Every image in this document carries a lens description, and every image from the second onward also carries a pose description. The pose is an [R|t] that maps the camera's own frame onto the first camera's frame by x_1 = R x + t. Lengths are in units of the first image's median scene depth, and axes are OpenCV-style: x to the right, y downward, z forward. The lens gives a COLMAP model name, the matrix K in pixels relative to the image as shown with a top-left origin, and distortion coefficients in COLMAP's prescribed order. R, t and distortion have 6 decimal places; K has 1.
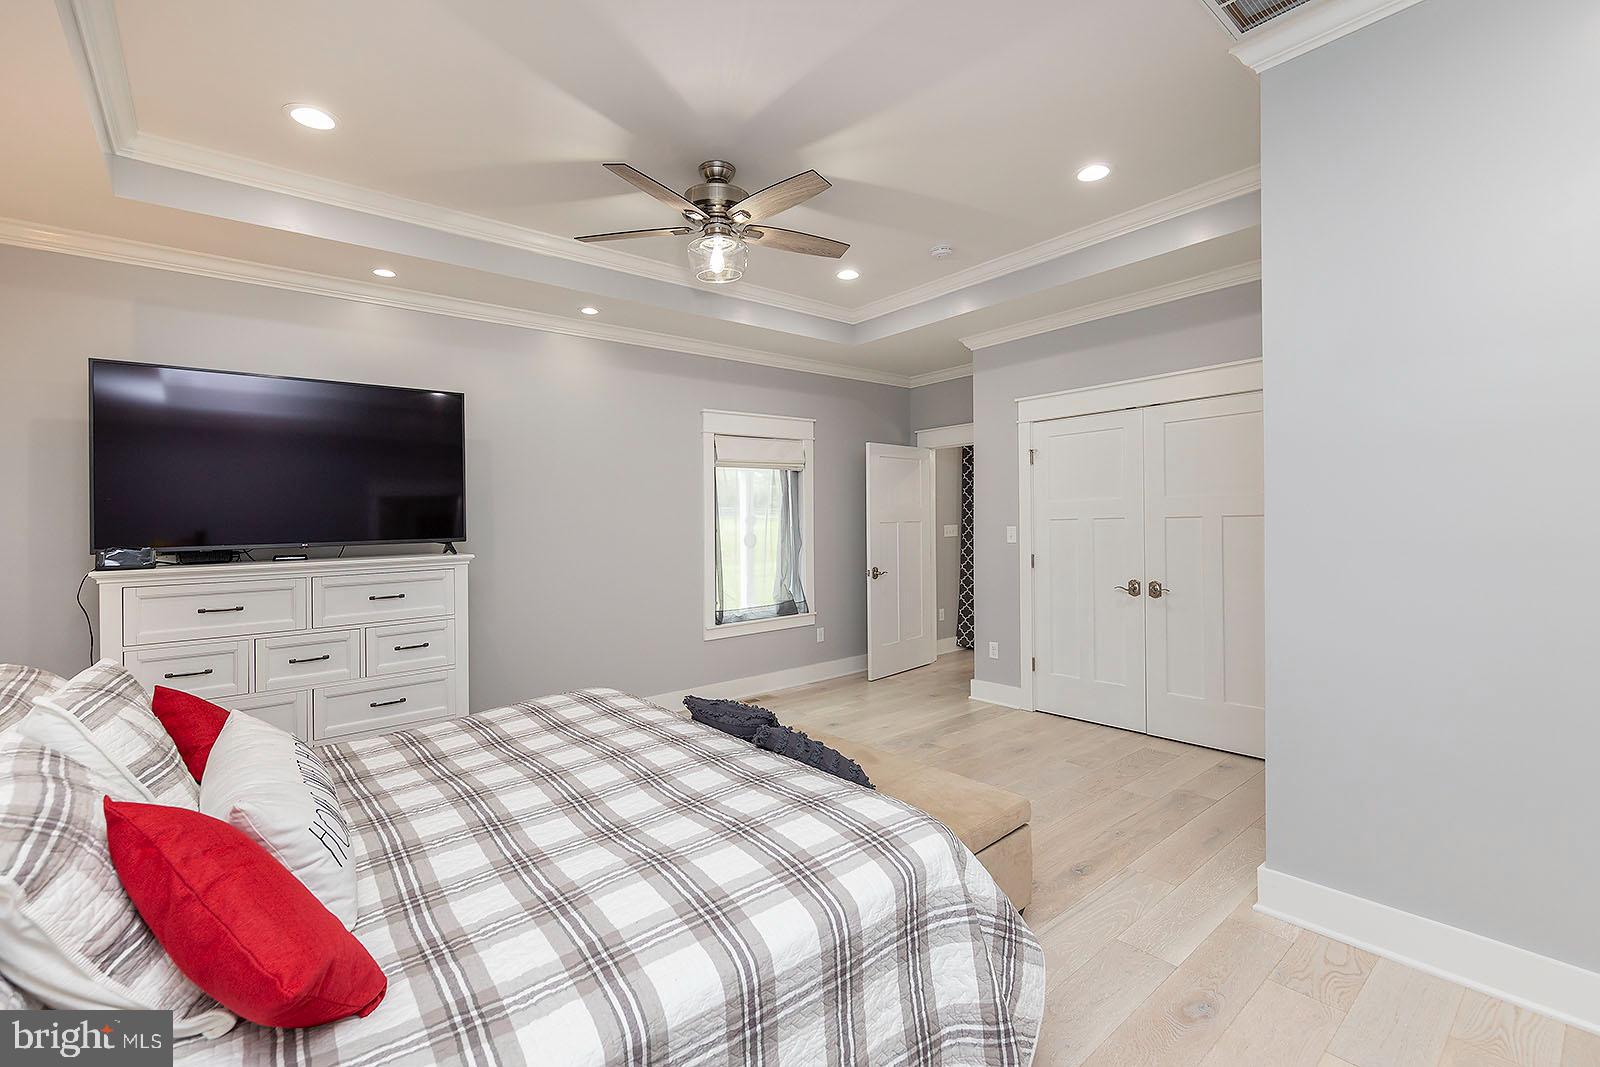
lens RADIAL K [[676.2, 0, 776.4], [0, 676.2, 527.7], [0, 0, 1]] dist [-0.000311, 0.000004]
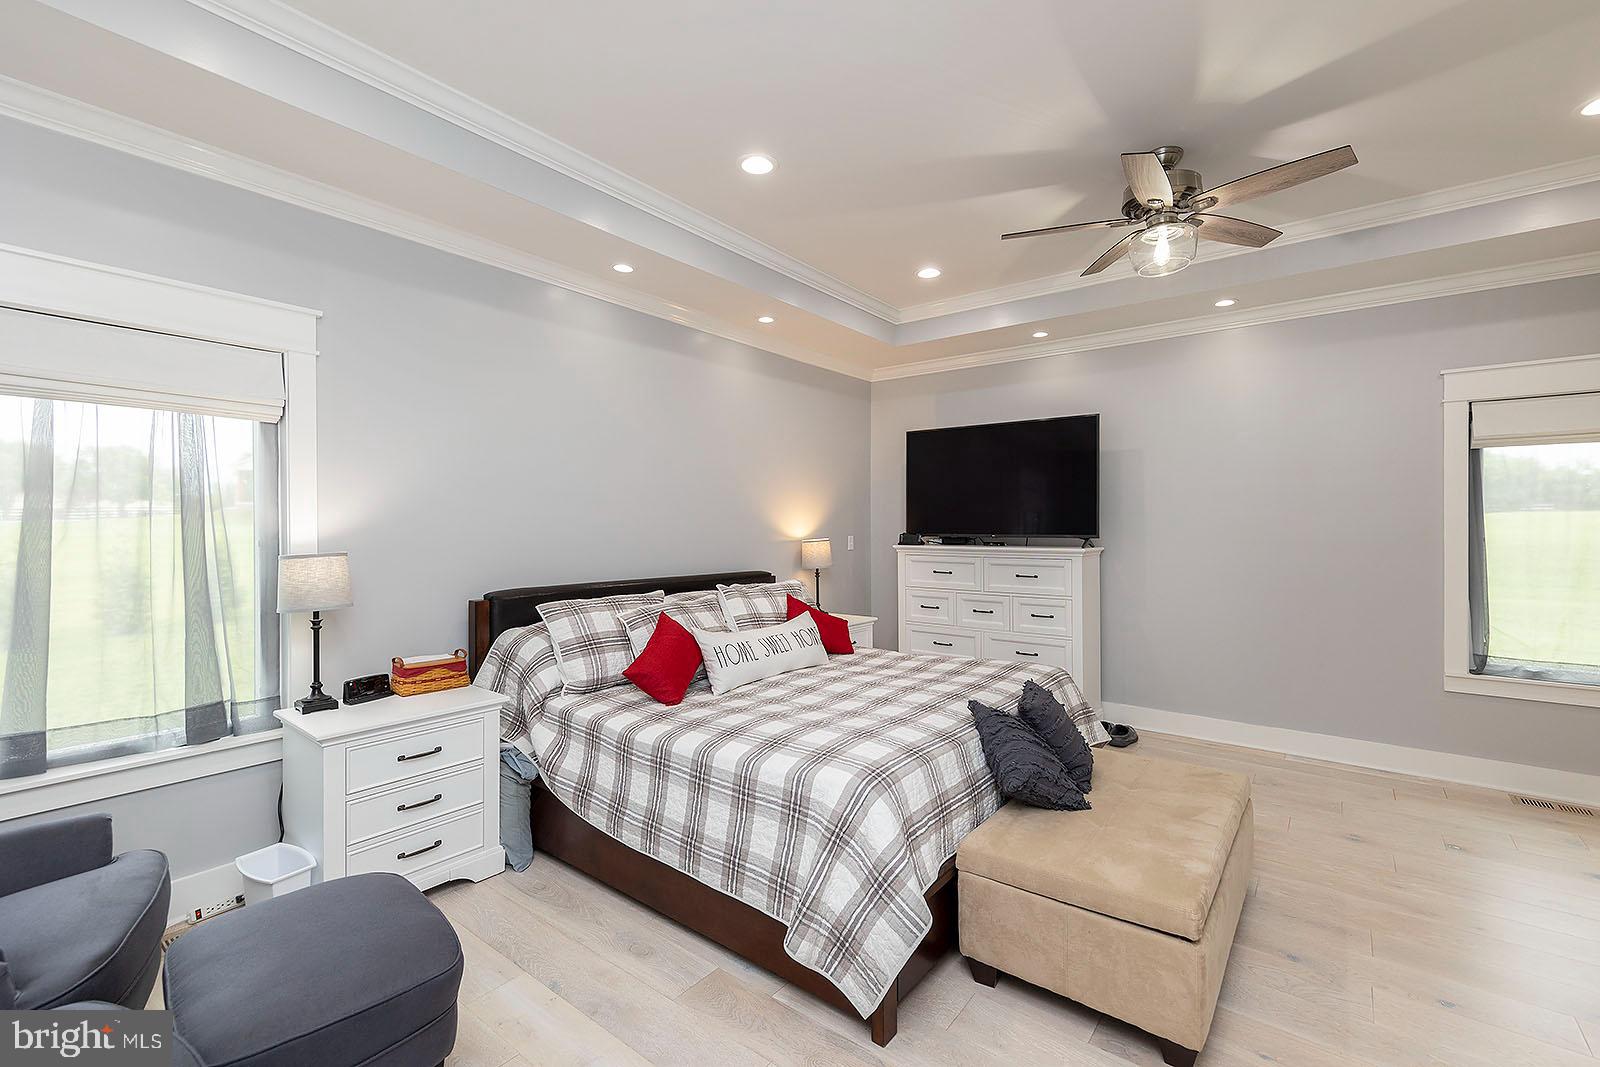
lens RADIAL K [[679.7, 0, 789.7], [0, 679.7, 536.1], [0, 0, 1]] dist [-0.001147, -0.000451]
pose [[0.203472, 0.036097, -0.978415, 0.677316], [-0.013351, 0.999330, 0.034092, -0.018541], [0.978990, 0.006126, 0.203818, 0.260127]]
